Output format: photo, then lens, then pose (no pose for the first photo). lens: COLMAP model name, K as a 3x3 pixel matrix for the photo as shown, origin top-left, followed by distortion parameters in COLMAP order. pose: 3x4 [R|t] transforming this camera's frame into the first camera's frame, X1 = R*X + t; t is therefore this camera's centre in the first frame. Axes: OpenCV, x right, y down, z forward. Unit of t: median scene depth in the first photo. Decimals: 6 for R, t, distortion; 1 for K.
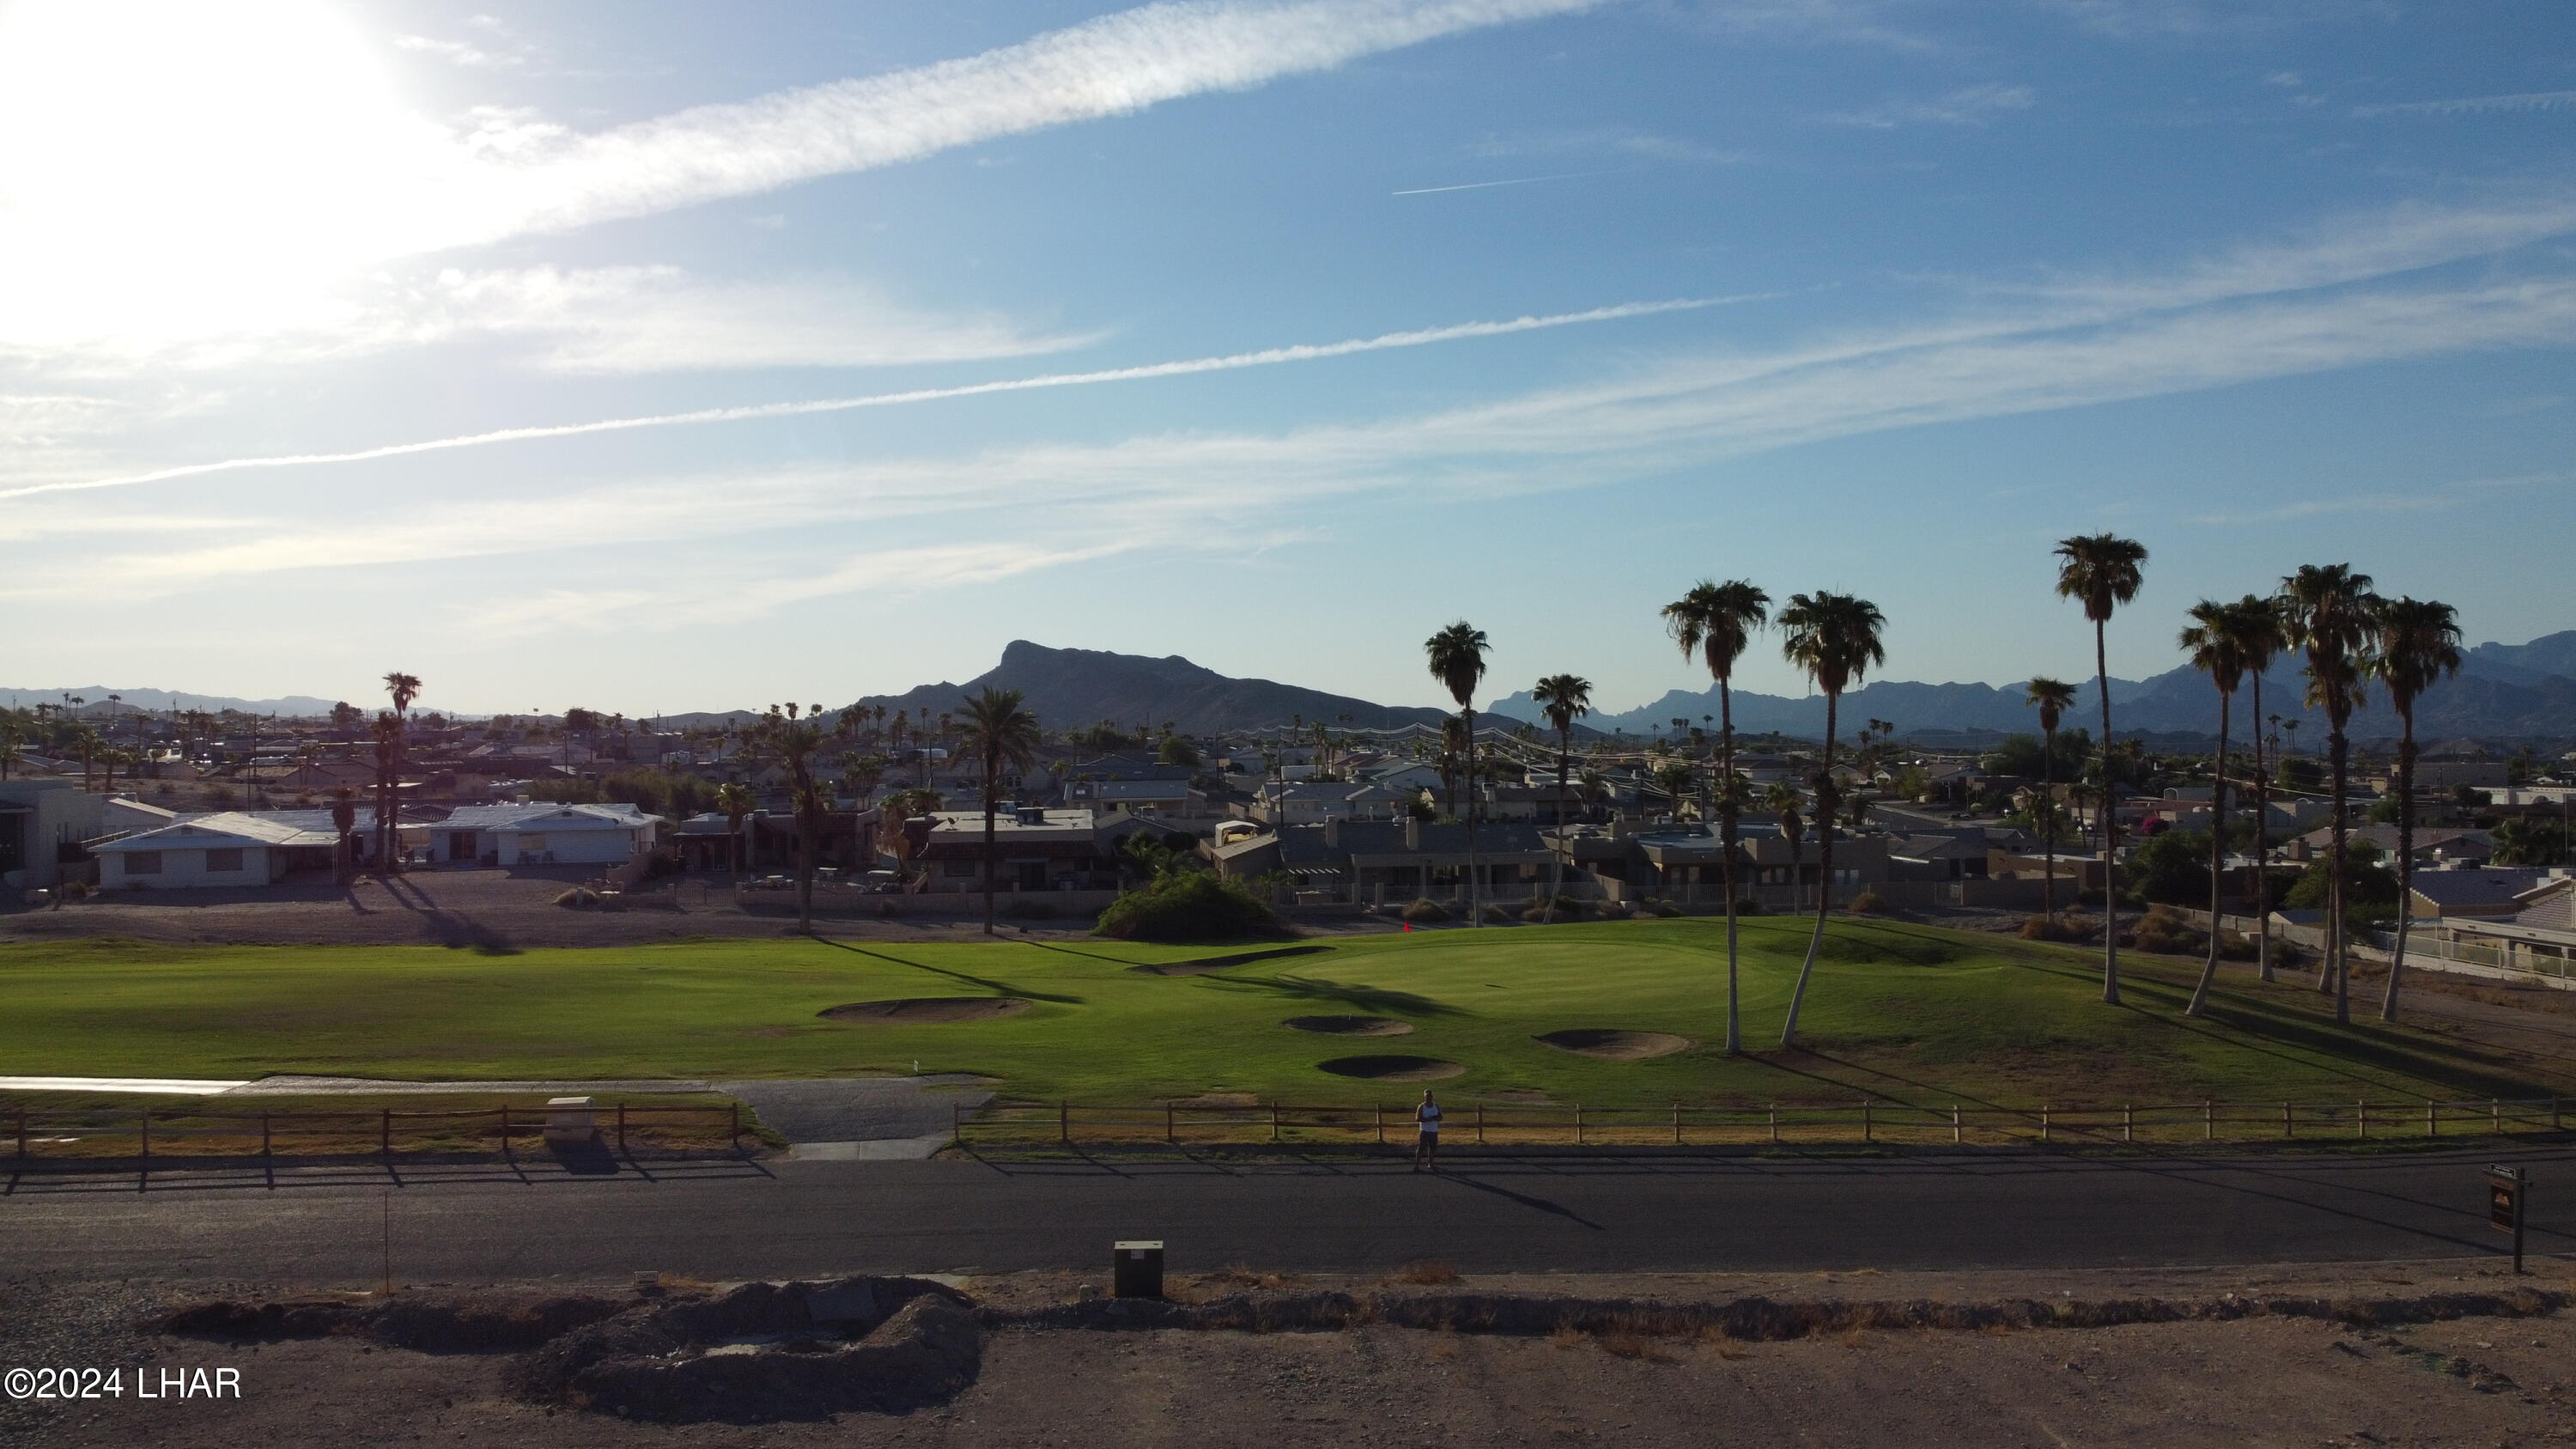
lens RADIAL K [[1950.3, 0, 1285.0], [0, 1950.3, 720.6], [0, 0, 1]] dist [-0.001025, -0.011130]
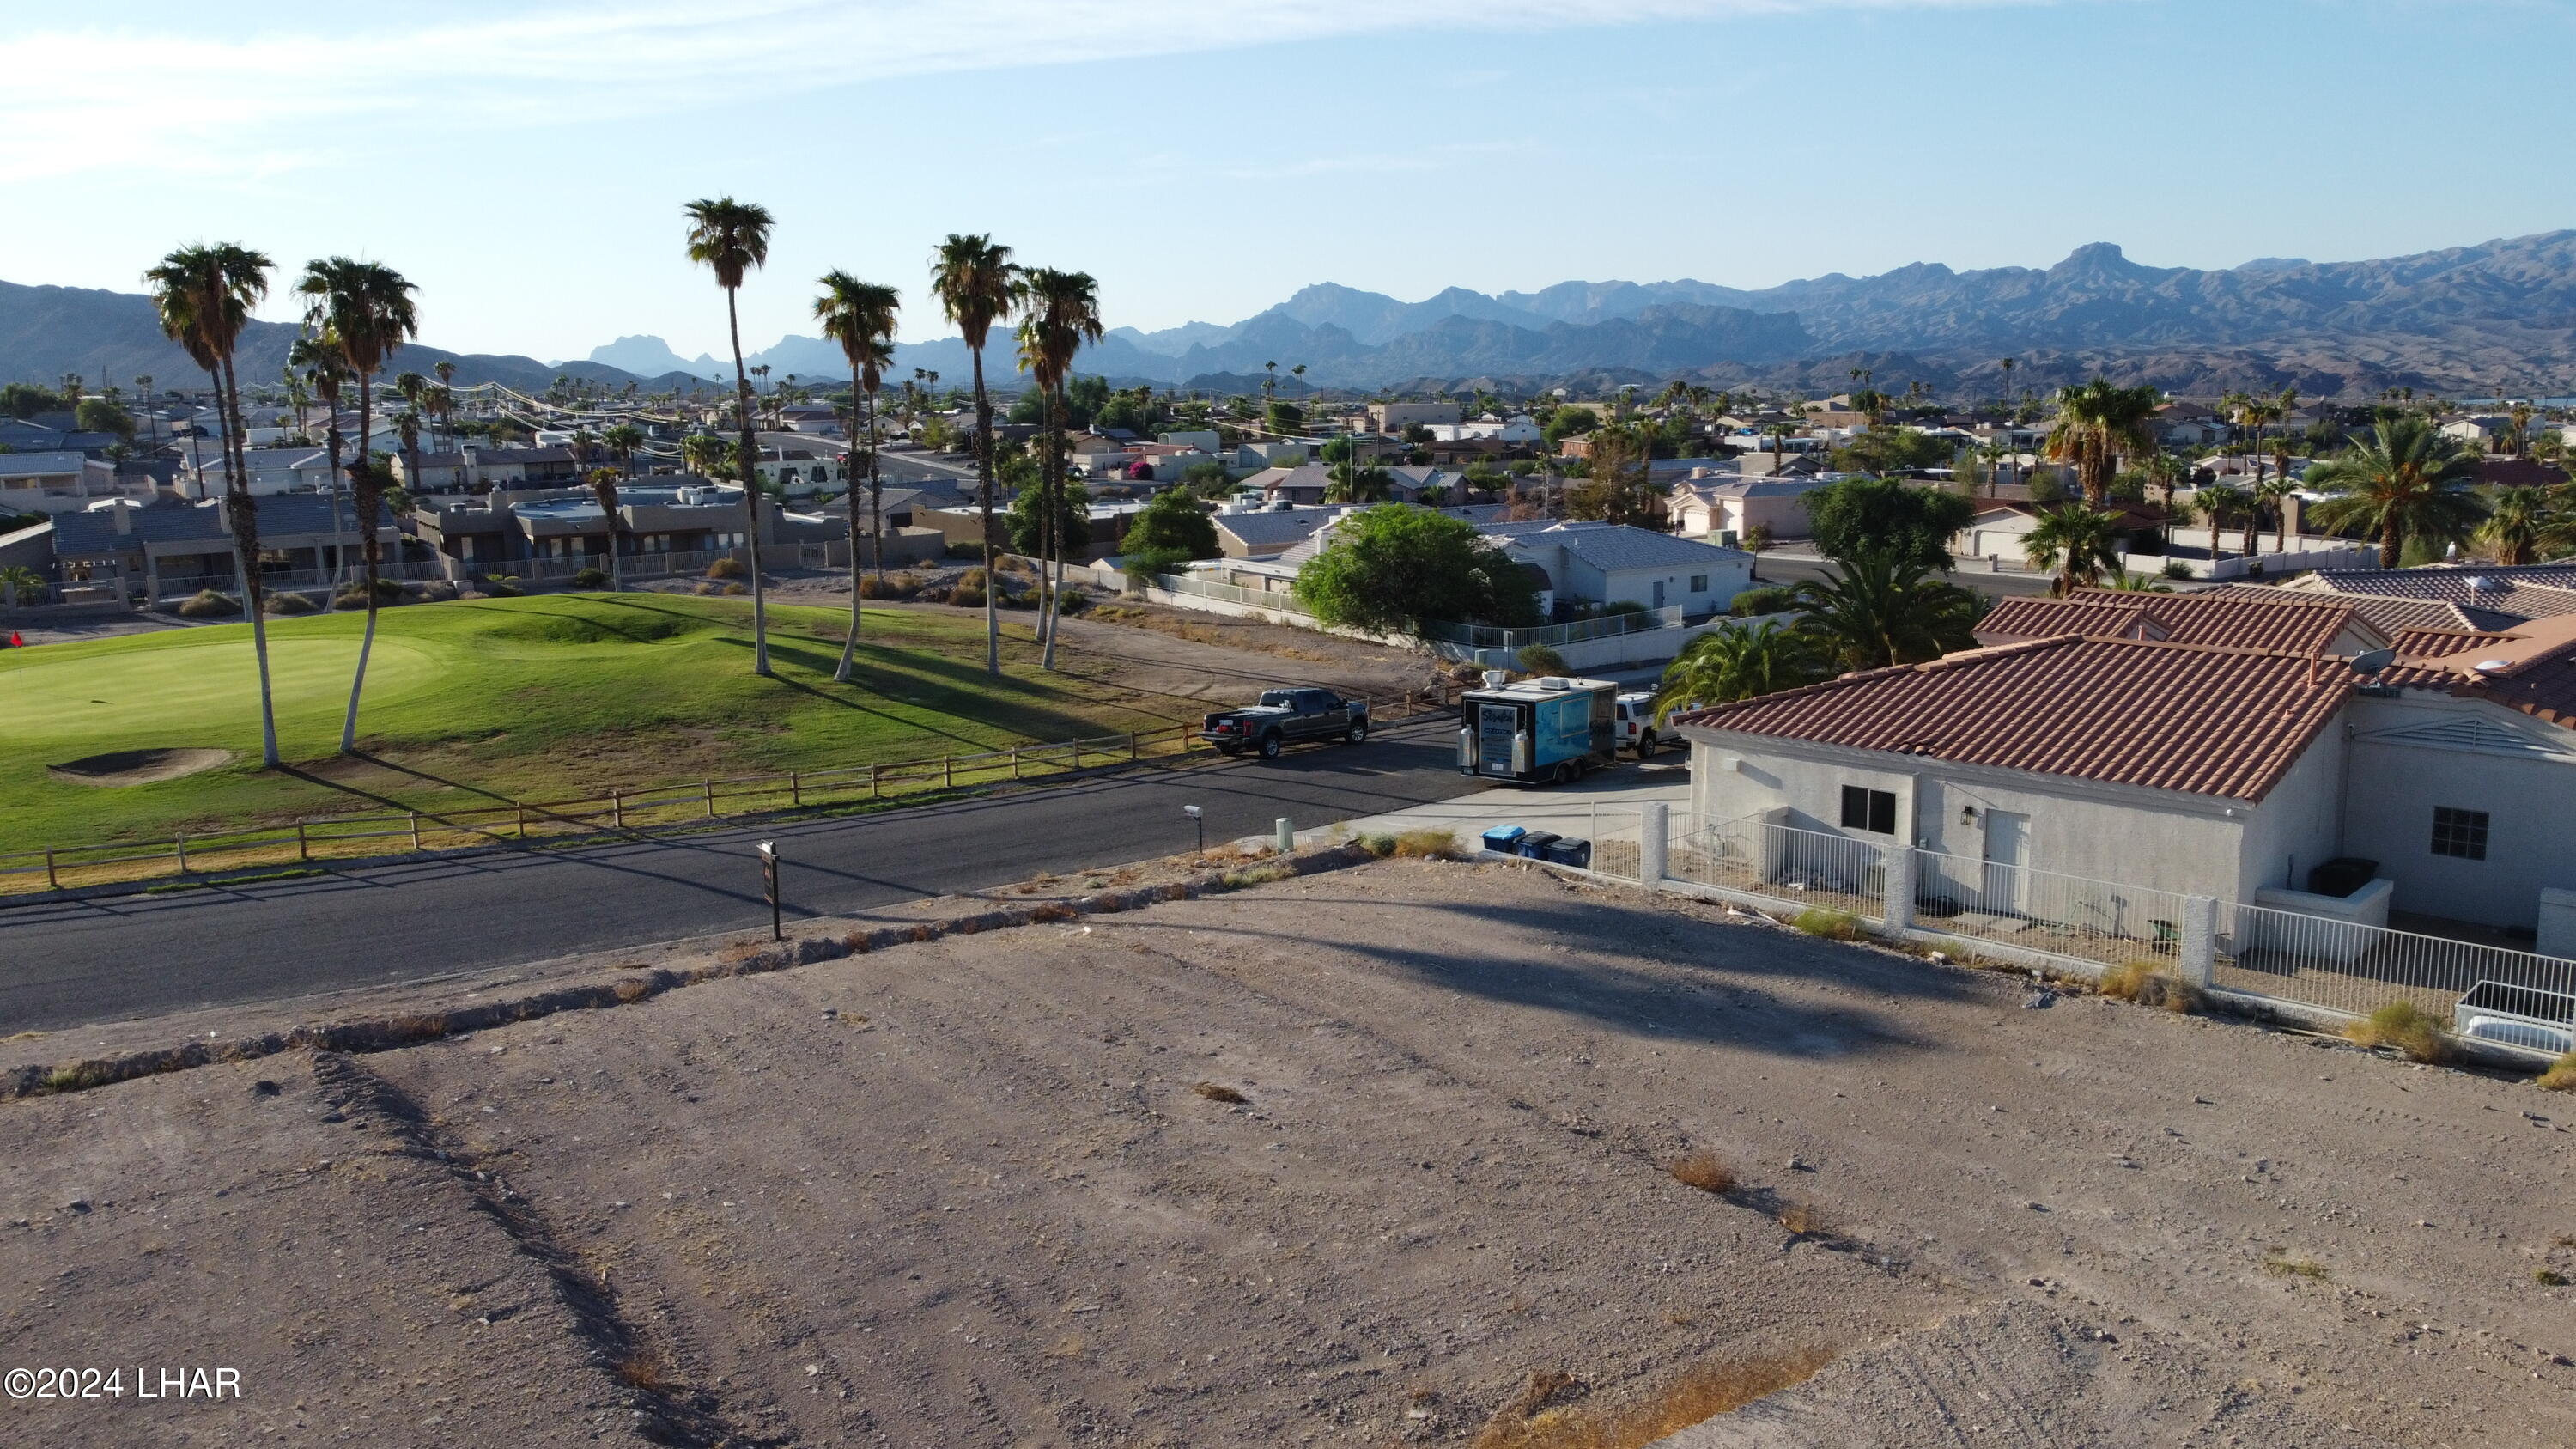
lens RADIAL K [[1953.4, 0, 1288.2], [0, 1953.4, 717.5], [0, 0, 1]] dist [-0.000071, -0.001041]
pose [[0.903573, -0.083663, 0.420186, 0.134472], [0.008016, 0.983878, 0.178662, -0.006957], [-0.428359, -0.158066, 0.889676, -0.014654]]
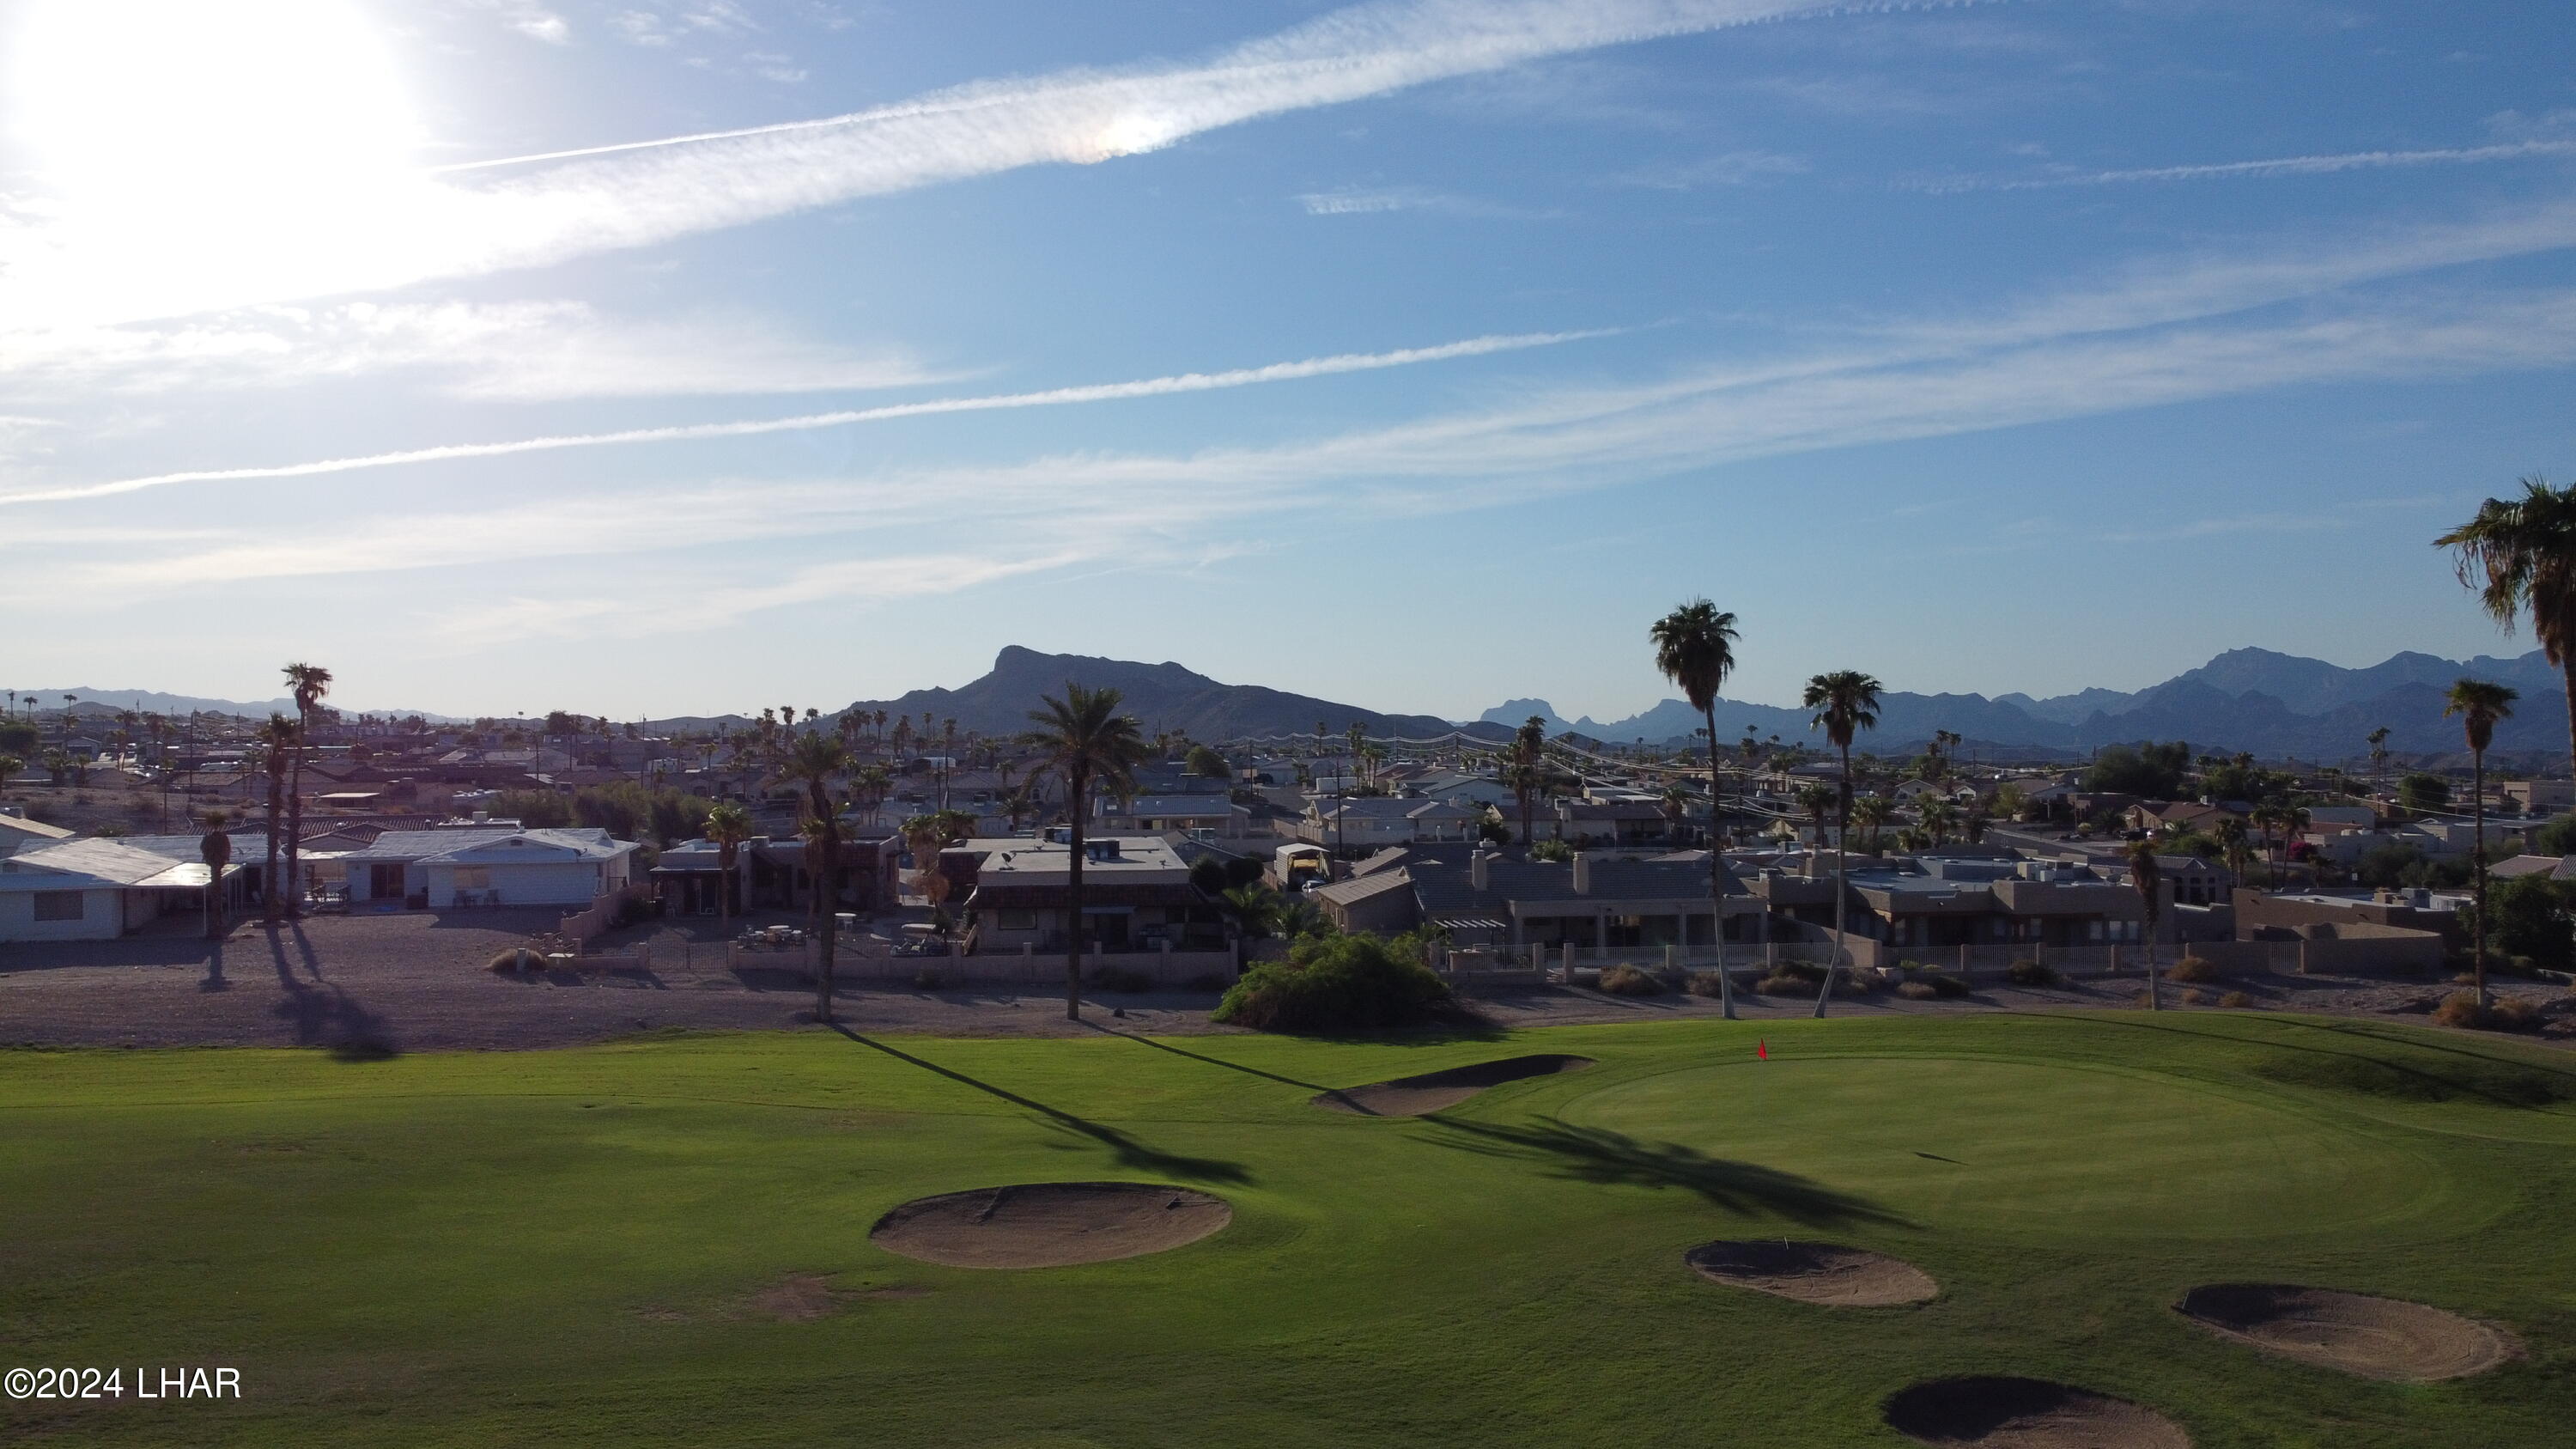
lens RADIAL K [[1953.4, 0, 1288.2], [0, 1953.4, 717.5], [0, 0, 1]] dist [-0.000071, -0.001041]
pose [[0.999971, 0.005172, 0.005557, -0.065419], [-0.005142, 0.999972, -0.005352, -0.000739], [-0.005585, 0.005323, 0.999970, 0.226514]]
